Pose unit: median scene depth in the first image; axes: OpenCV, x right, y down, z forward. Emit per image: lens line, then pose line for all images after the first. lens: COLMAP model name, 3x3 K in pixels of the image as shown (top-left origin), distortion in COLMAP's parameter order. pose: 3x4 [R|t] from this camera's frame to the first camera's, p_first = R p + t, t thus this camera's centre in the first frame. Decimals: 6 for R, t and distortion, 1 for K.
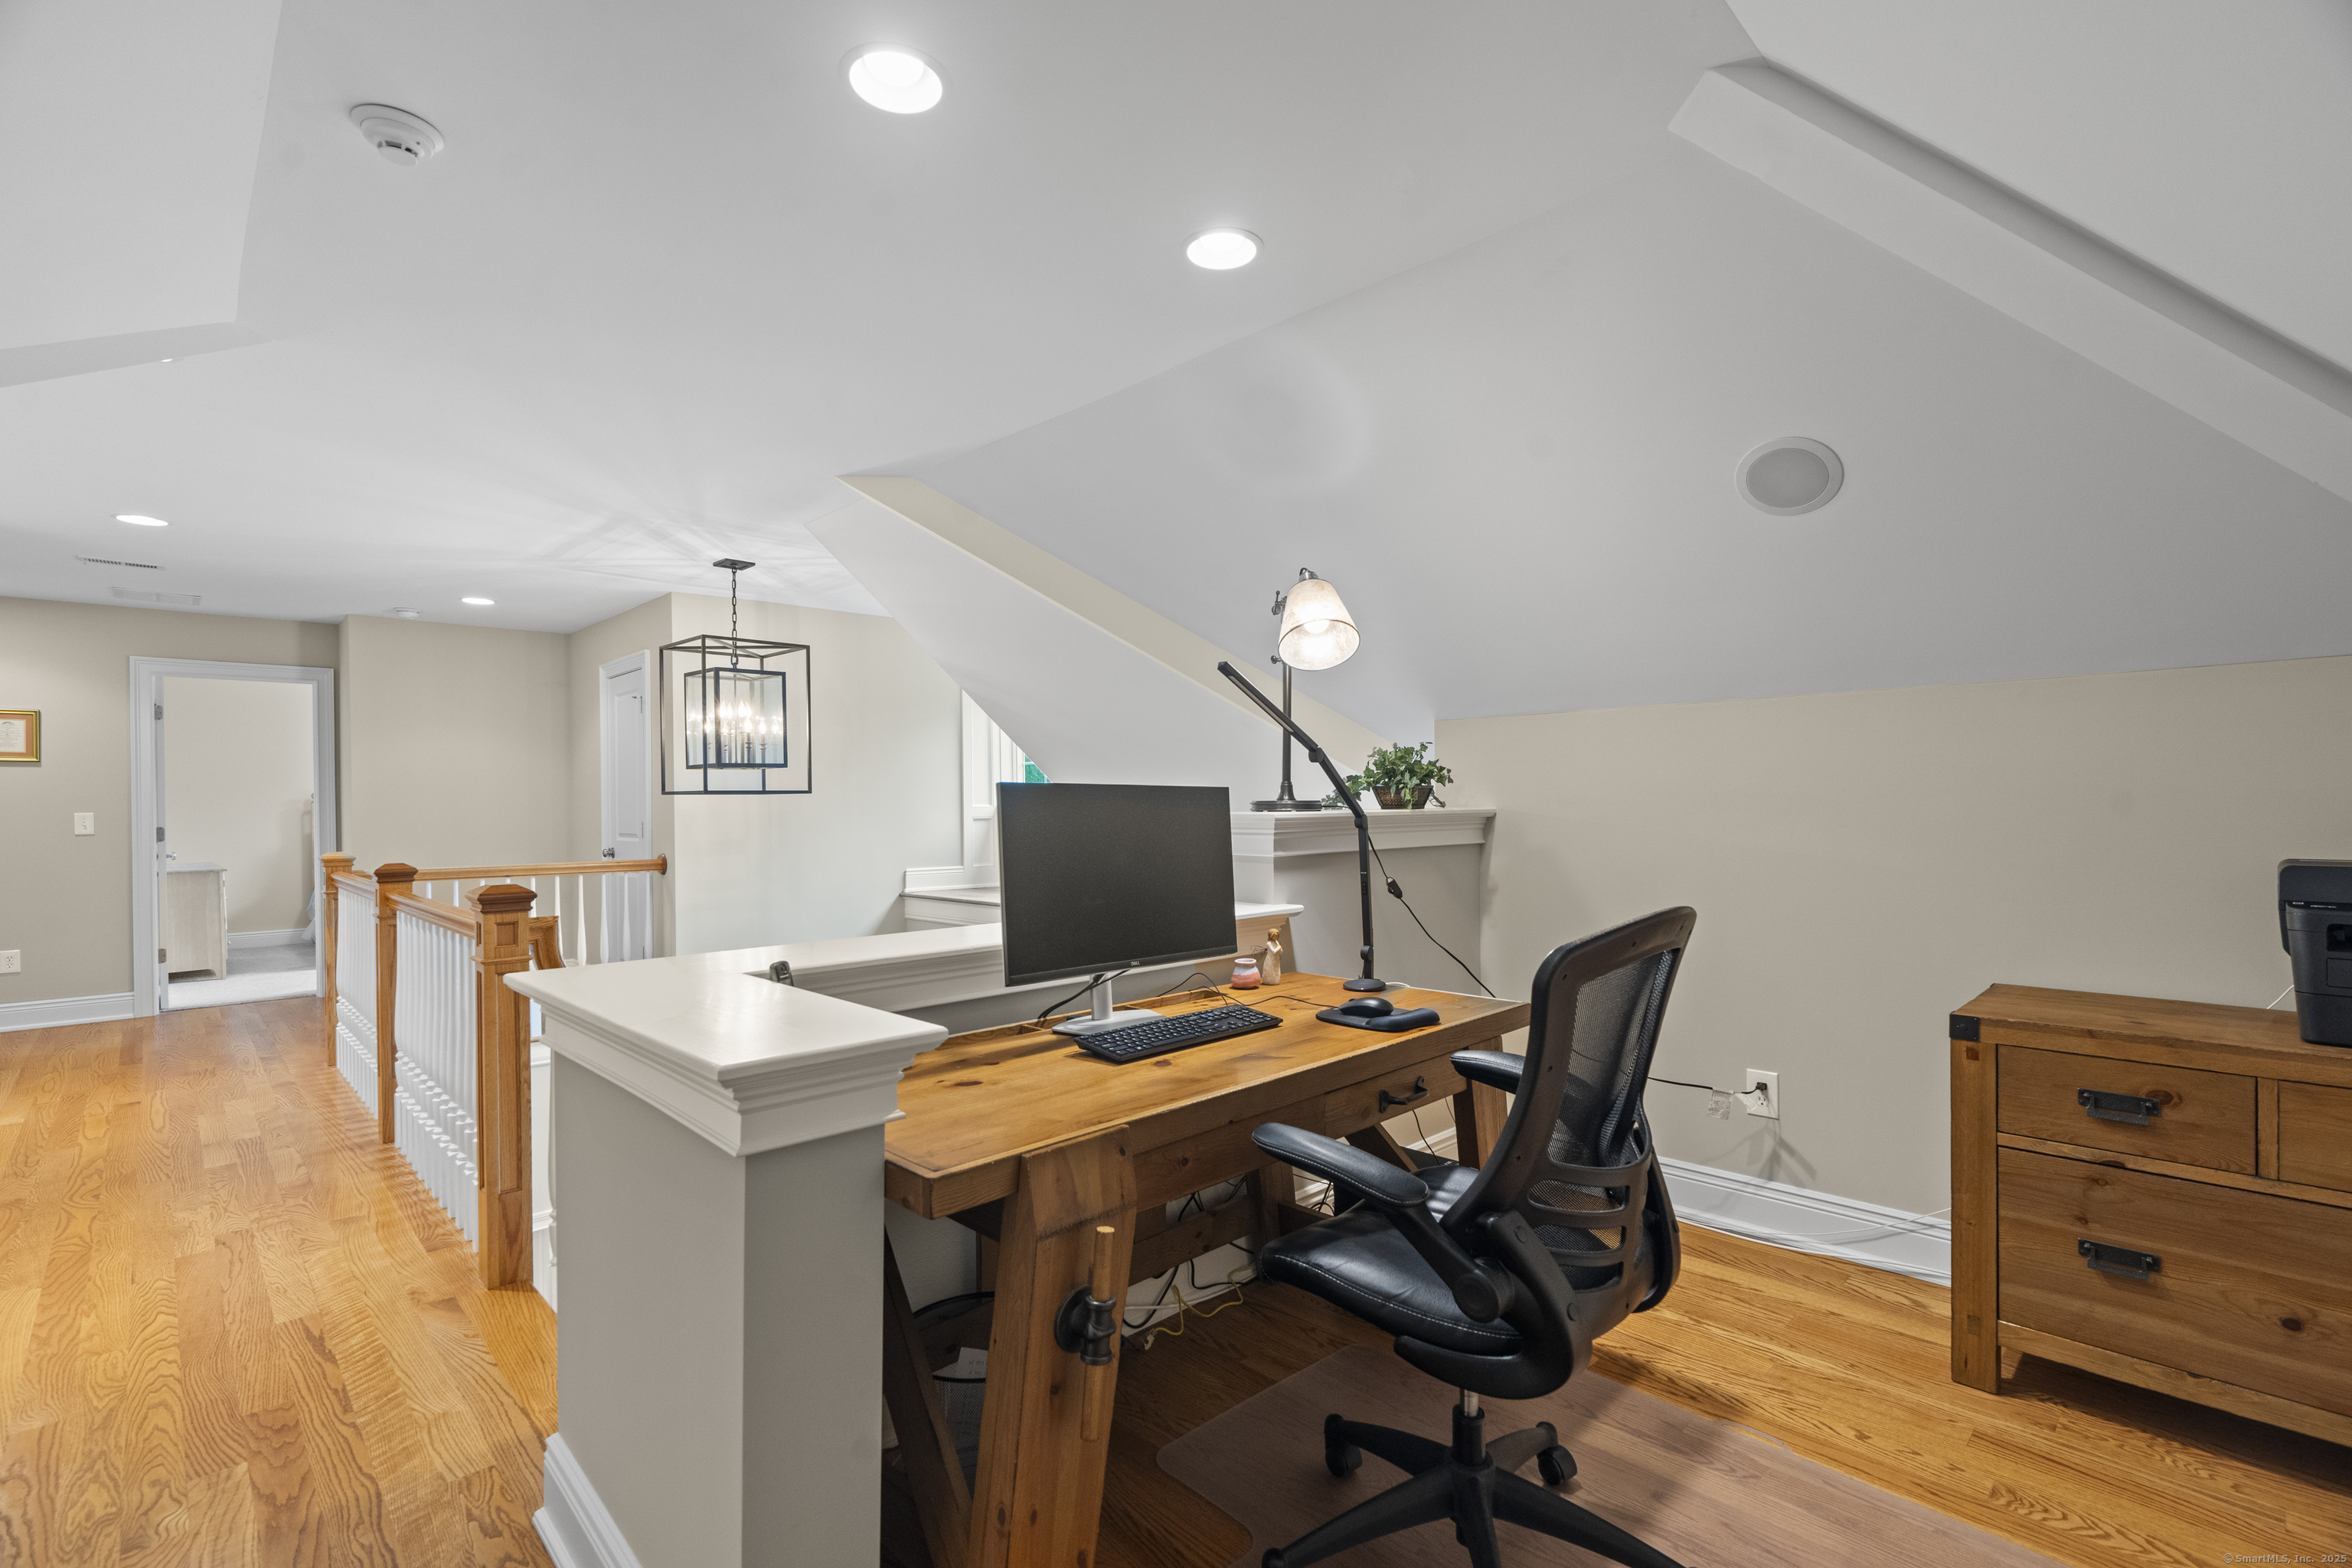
lens RADIAL K [[1063.2, 0, 1171.3], [0, 1063.2, 800.4], [0, 0, 1]] dist [-0.009428, 0.004748]
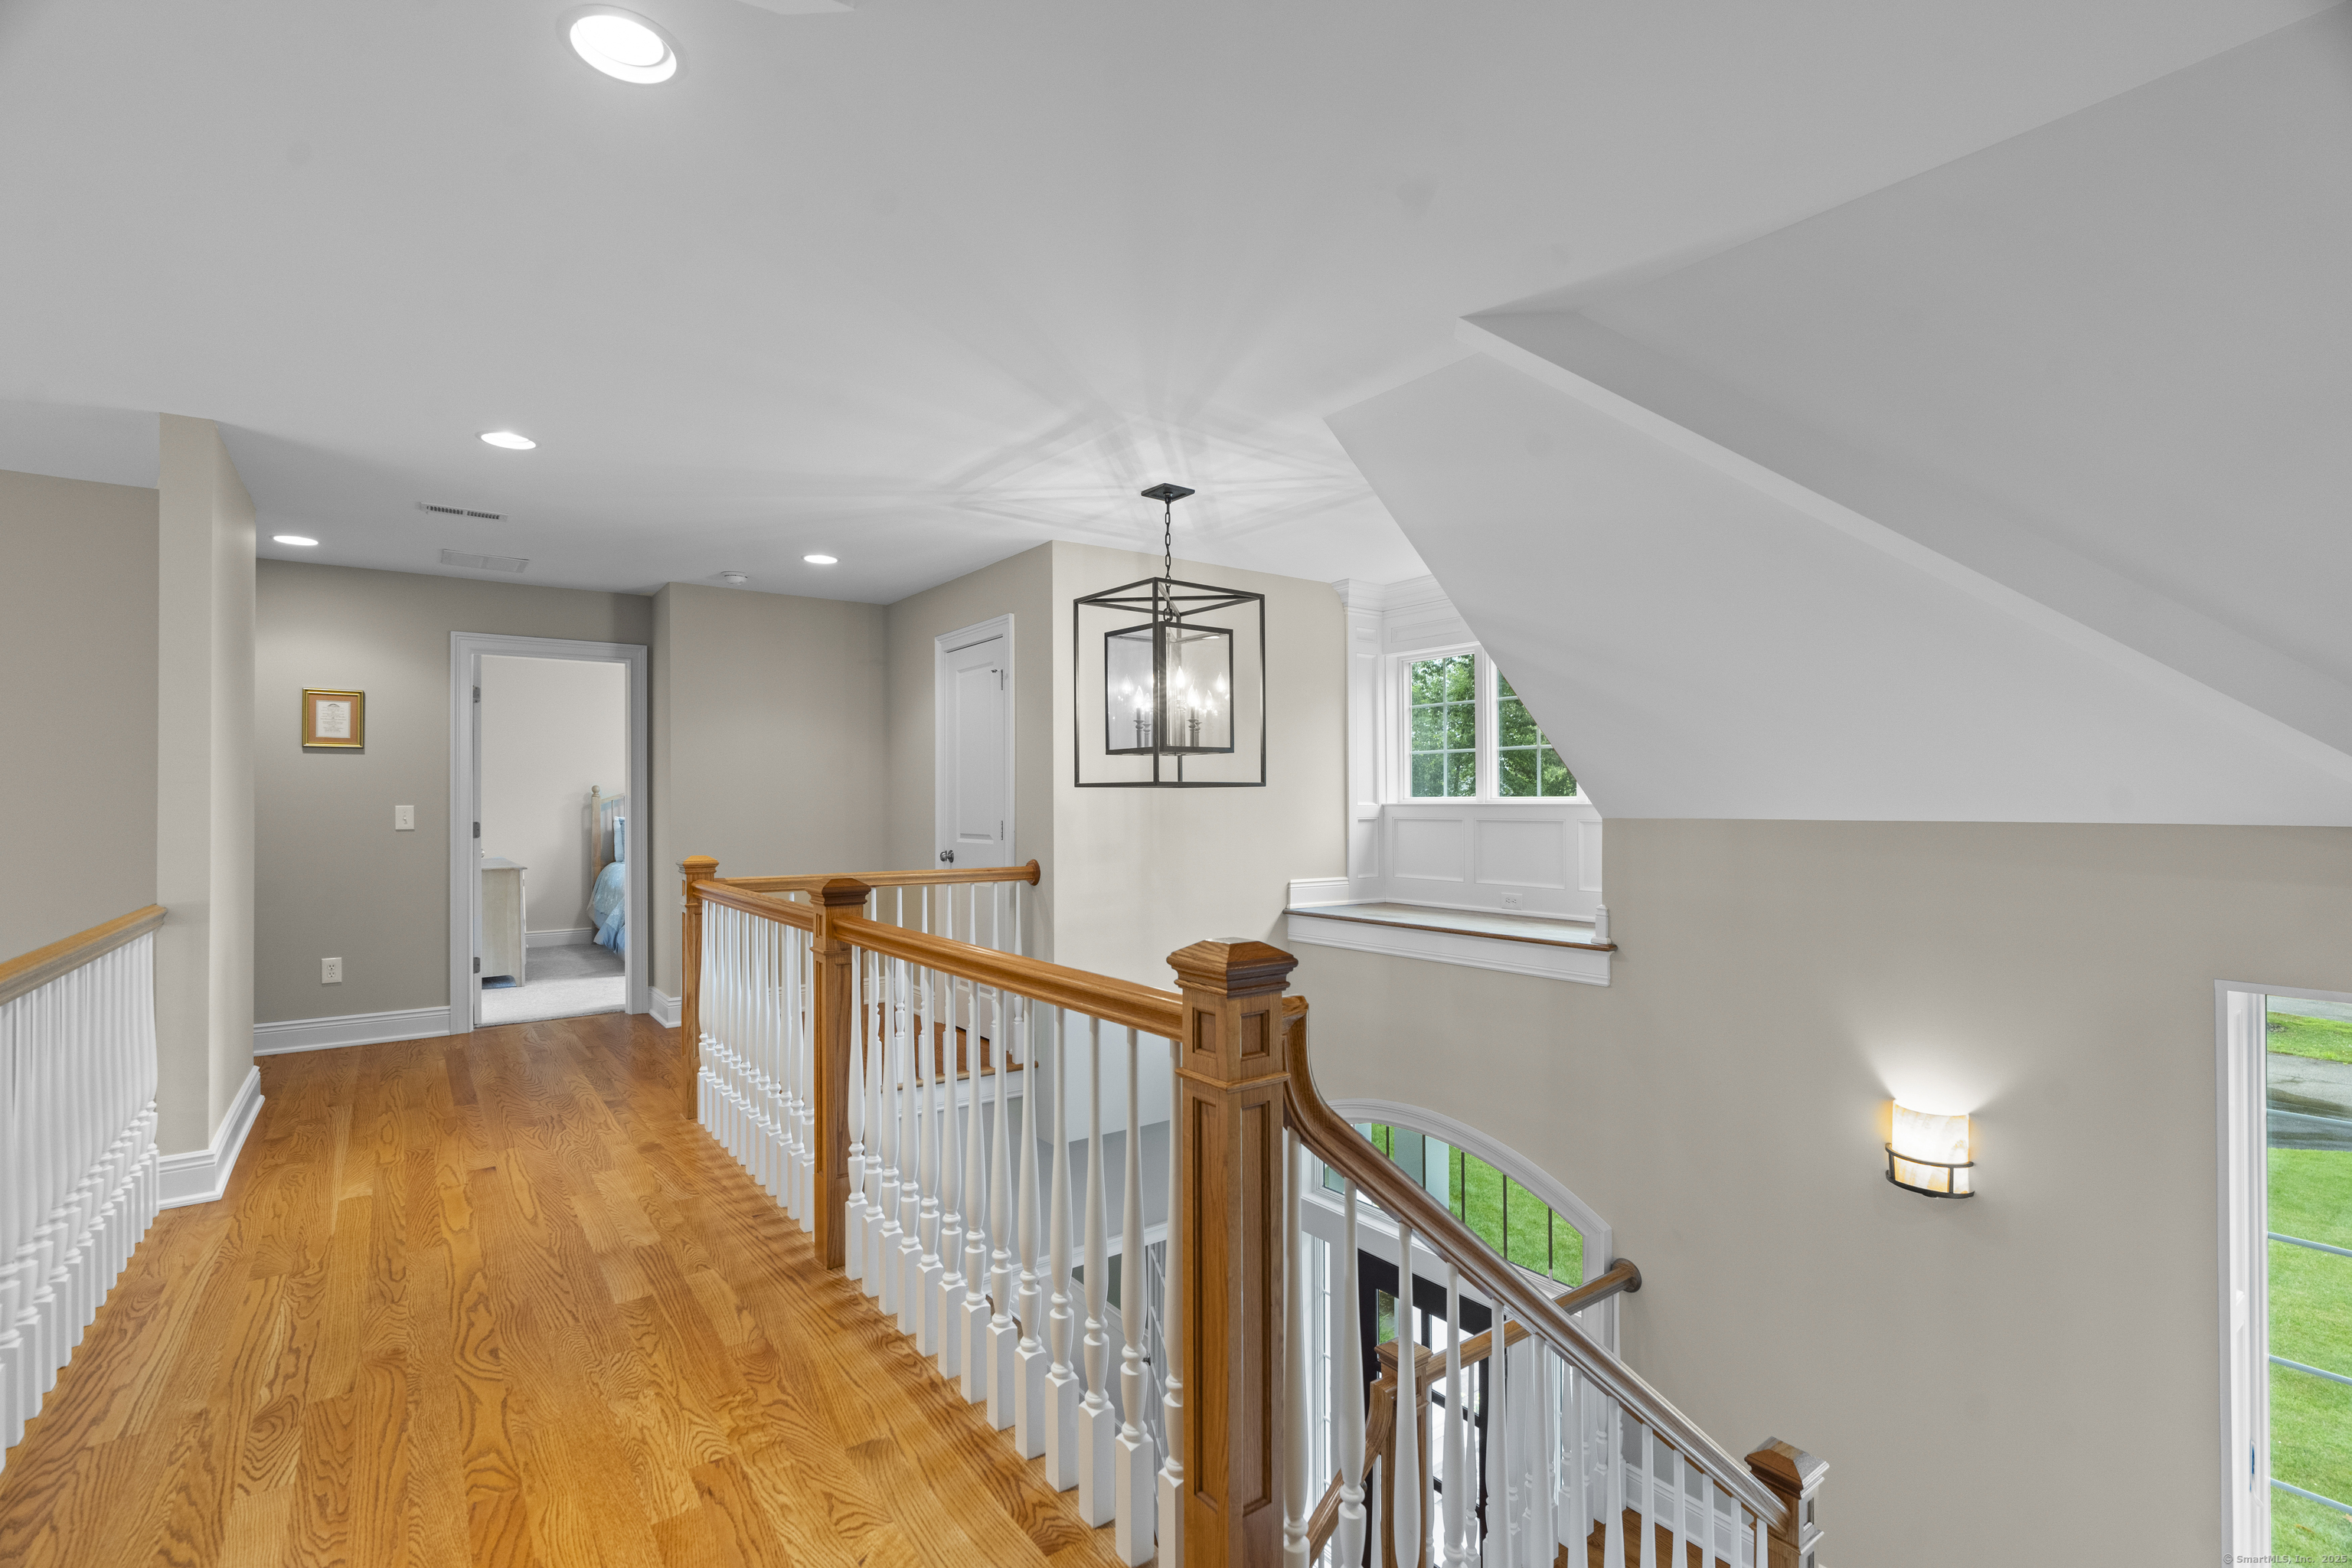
lens RADIAL K [[1063.2, 0, 1177.7], [0, 1063.2, 786.2], [0, 0, 1]] dist [-0.009428, 0.004748]
pose [[0.991115, 0.004125, -0.132941, -0.298589], [-0.005785, 0.999910, -0.012105, 0.003014], [0.132879, 0.012767, 0.991050, 0.226604]]
